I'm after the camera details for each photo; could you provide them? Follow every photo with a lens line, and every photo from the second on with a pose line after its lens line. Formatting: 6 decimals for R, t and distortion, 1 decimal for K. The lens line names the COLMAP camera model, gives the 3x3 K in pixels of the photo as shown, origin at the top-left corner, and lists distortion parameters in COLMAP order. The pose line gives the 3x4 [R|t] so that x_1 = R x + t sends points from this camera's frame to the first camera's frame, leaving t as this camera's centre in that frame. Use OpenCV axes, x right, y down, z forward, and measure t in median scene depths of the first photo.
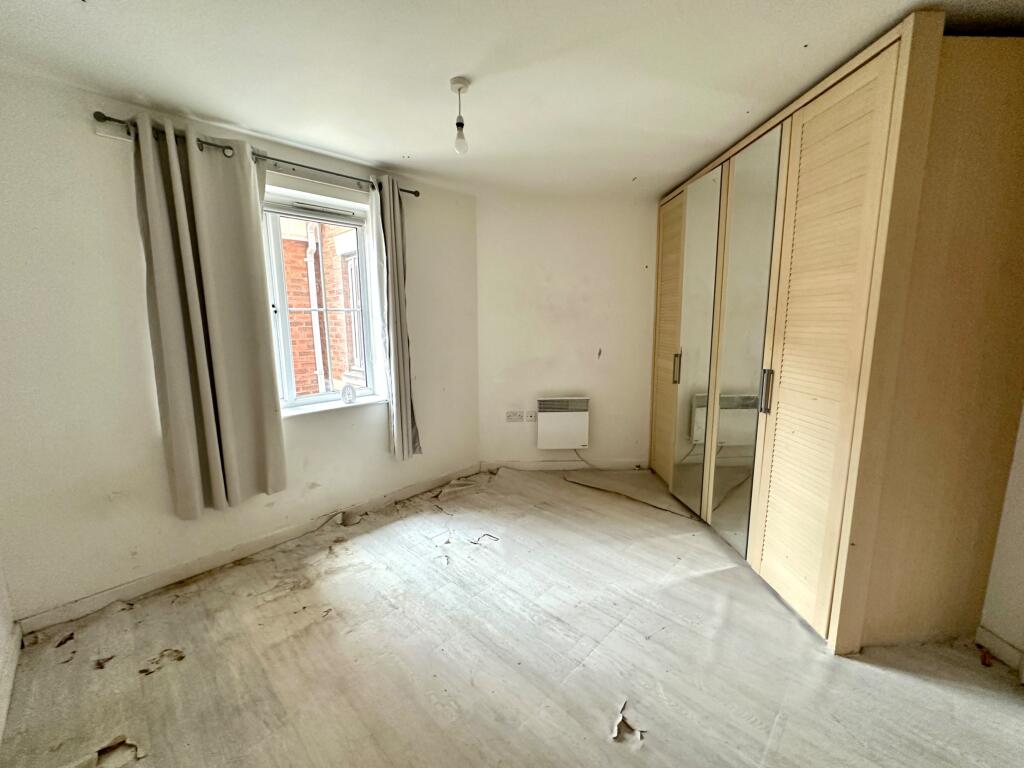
lens RADIAL K [[412.6, 0, 512.0], [0, 412.6, 384.0], [0, 0, 1]] dist [-0.001419, -0.000364]
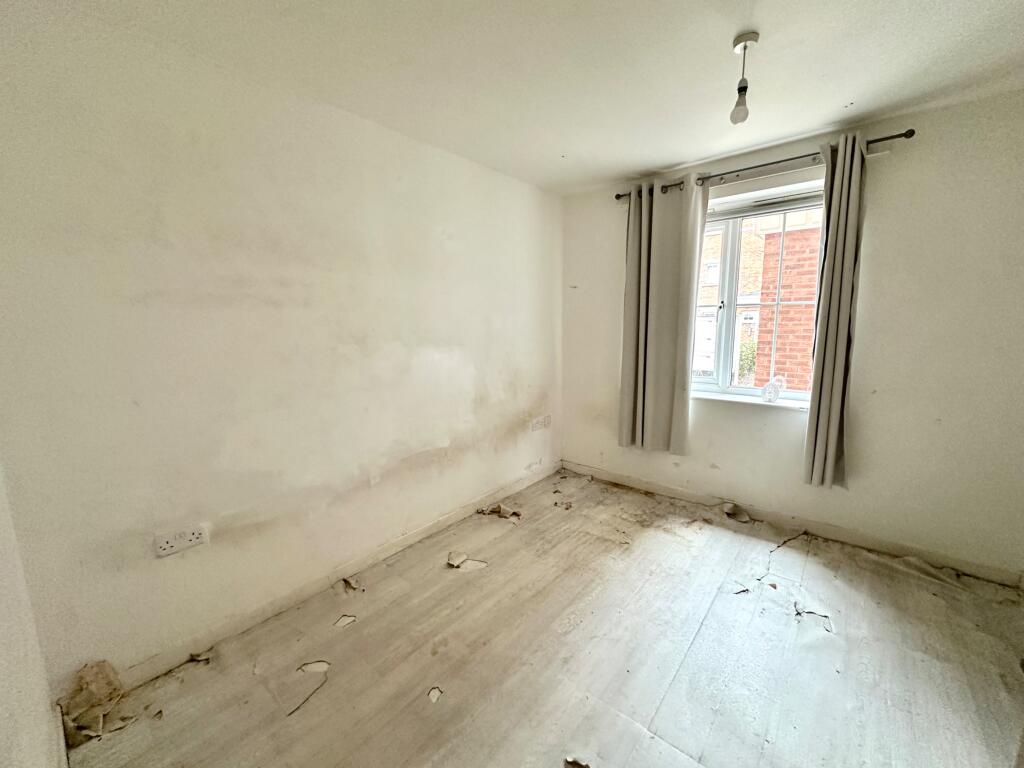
lens RADIAL K [[412.6, 0, 512.0], [0, 412.6, 384.0], [0, 0, 1]] dist [-0.001419, -0.000364]
pose [[0.064221, 0.160221, -0.984990, 0.603049], [-0.144373, 0.978135, 0.149693, -0.060998], [0.987437, 0.132593, 0.085948, 0.399134]]
